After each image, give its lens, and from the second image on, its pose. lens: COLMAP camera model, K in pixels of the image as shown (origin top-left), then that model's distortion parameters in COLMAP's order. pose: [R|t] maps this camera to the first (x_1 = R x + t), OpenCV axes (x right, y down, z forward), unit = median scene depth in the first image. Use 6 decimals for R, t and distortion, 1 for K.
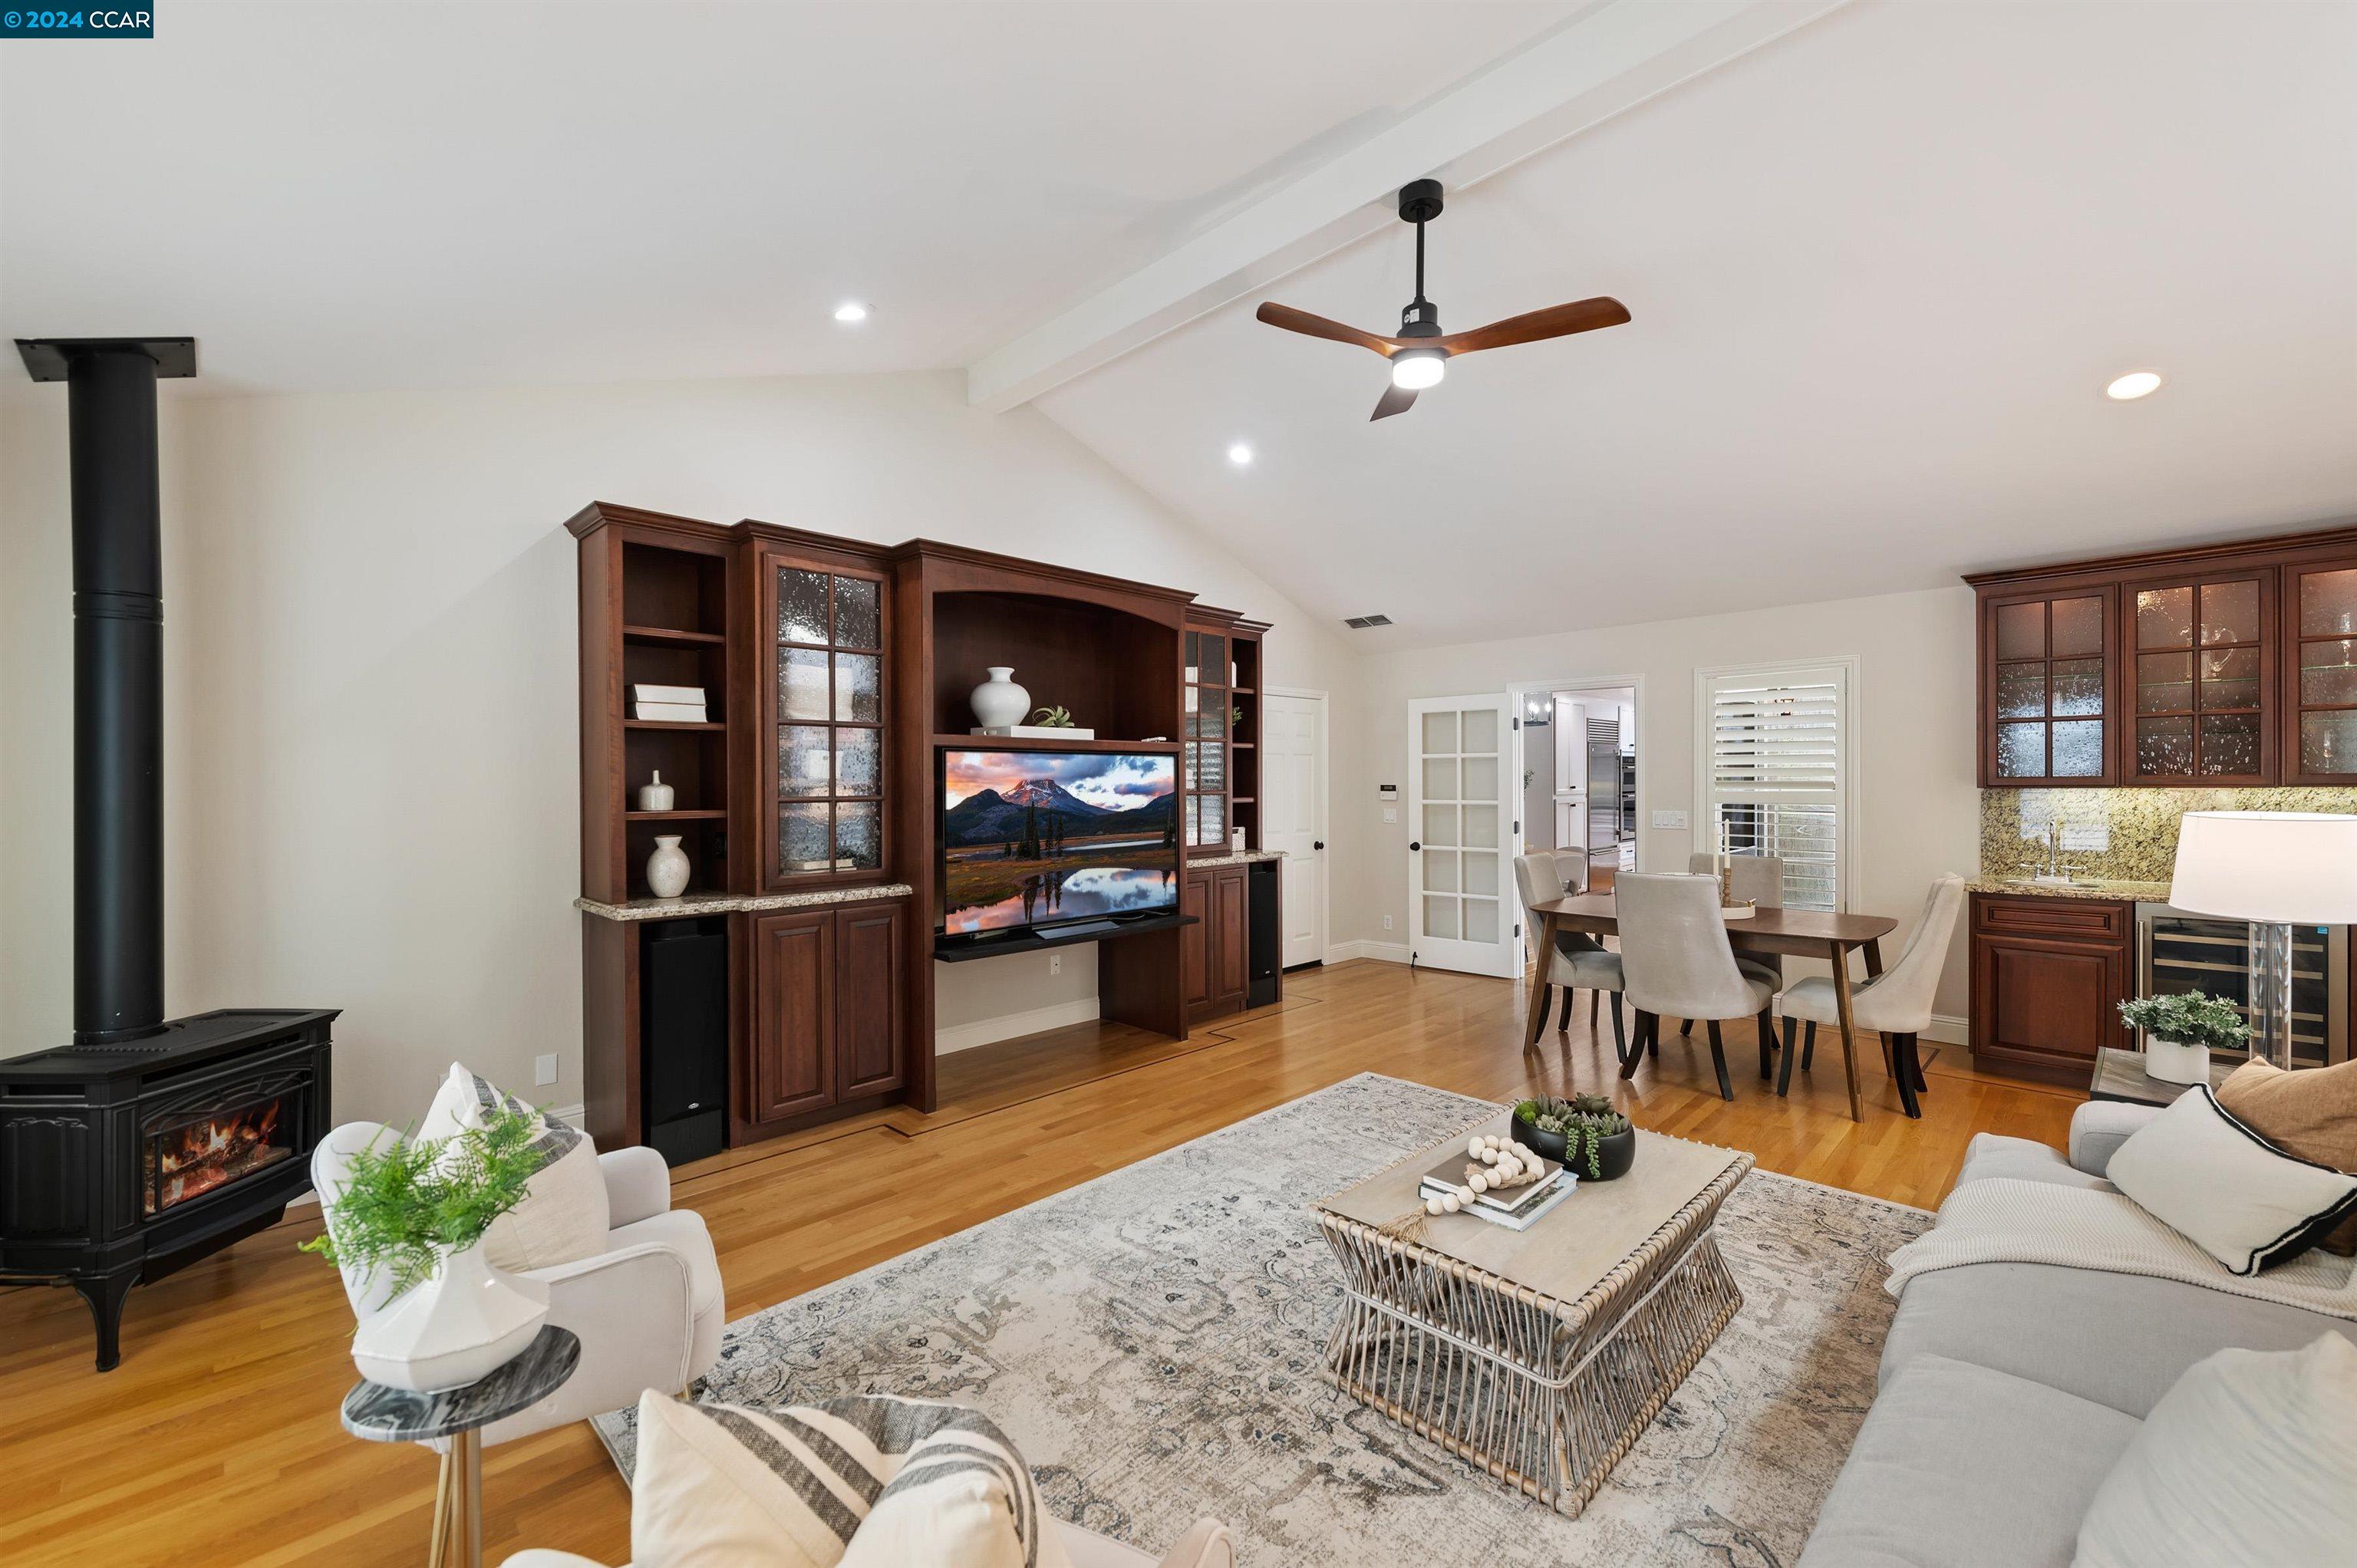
lens RADIAL K [[943.7, 0, 1174.6], [0, 943.7, 790.4], [0, 0, 1]] dist [0.001759, 0.000066]
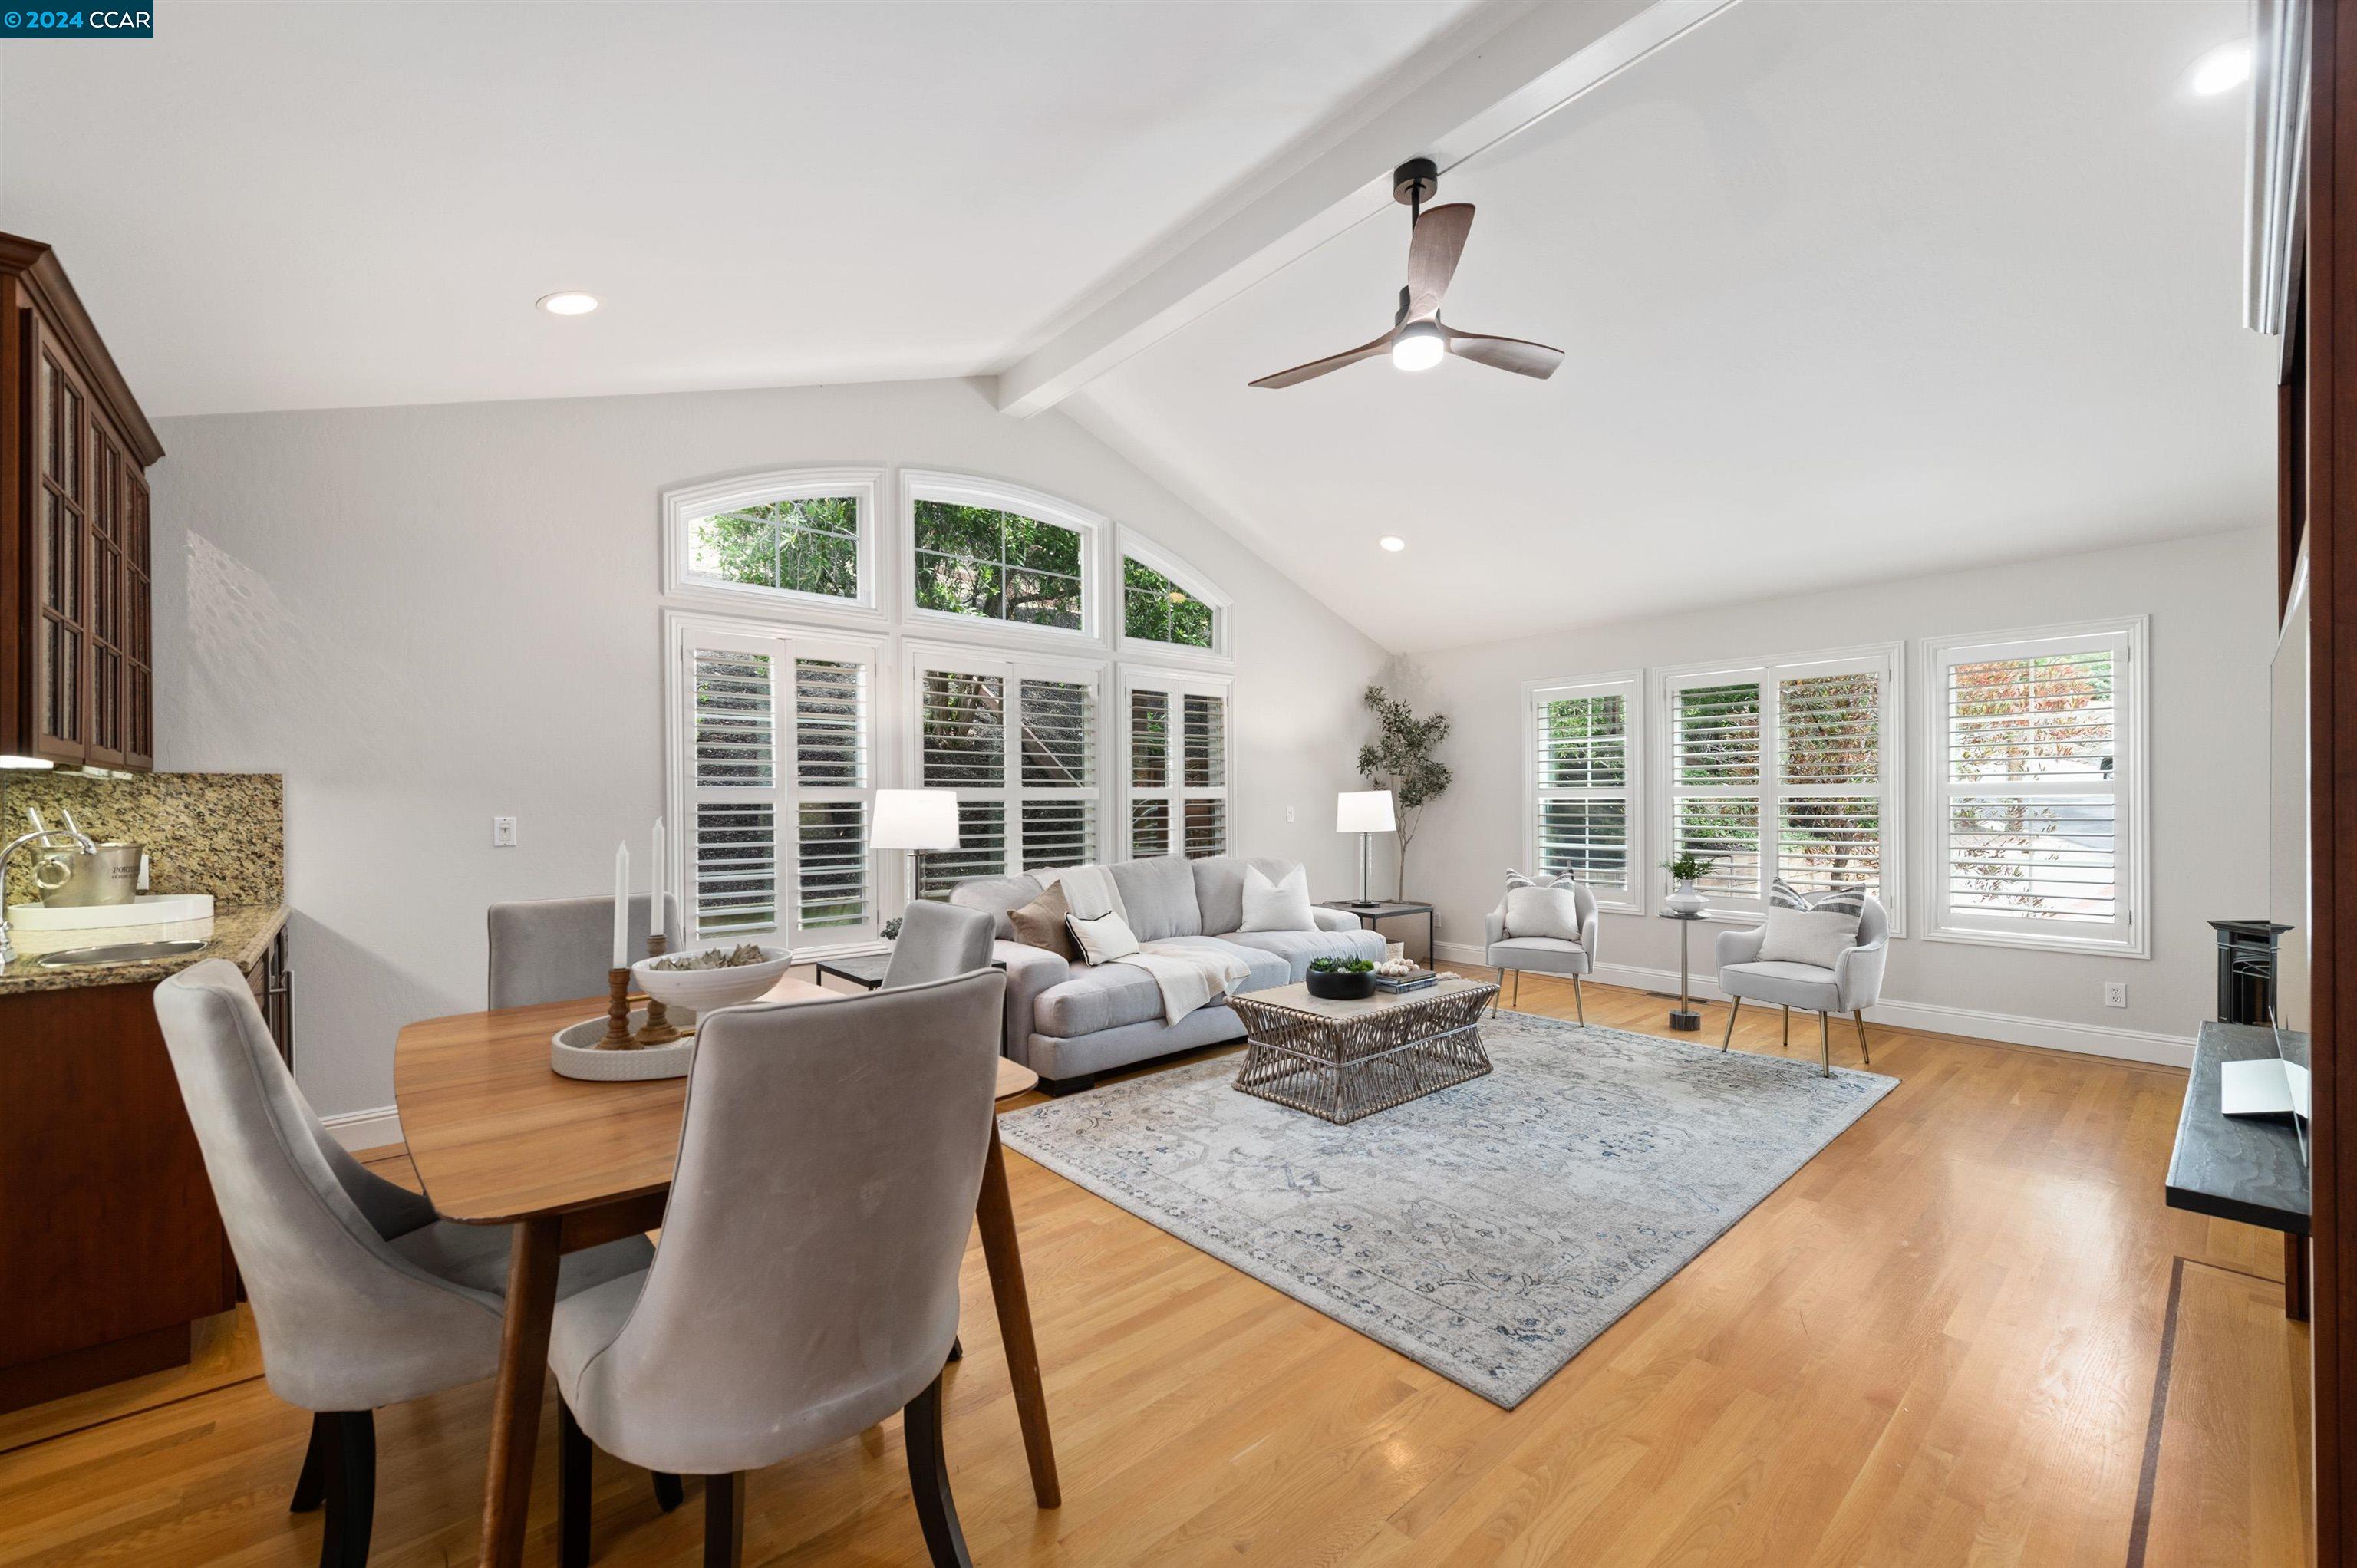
lens RADIAL K [[943.7, 0, 1183.1], [0, 943.7, 792.9], [0, 0, 1]] dist [0.001759, 0.000066]
pose [[-0.998210, 0.015977, 0.057638, 0.522969], [0.015879, 0.999872, -0.002172, 0.036224], [-0.057666, -0.001253, -0.998335, 2.338215]]
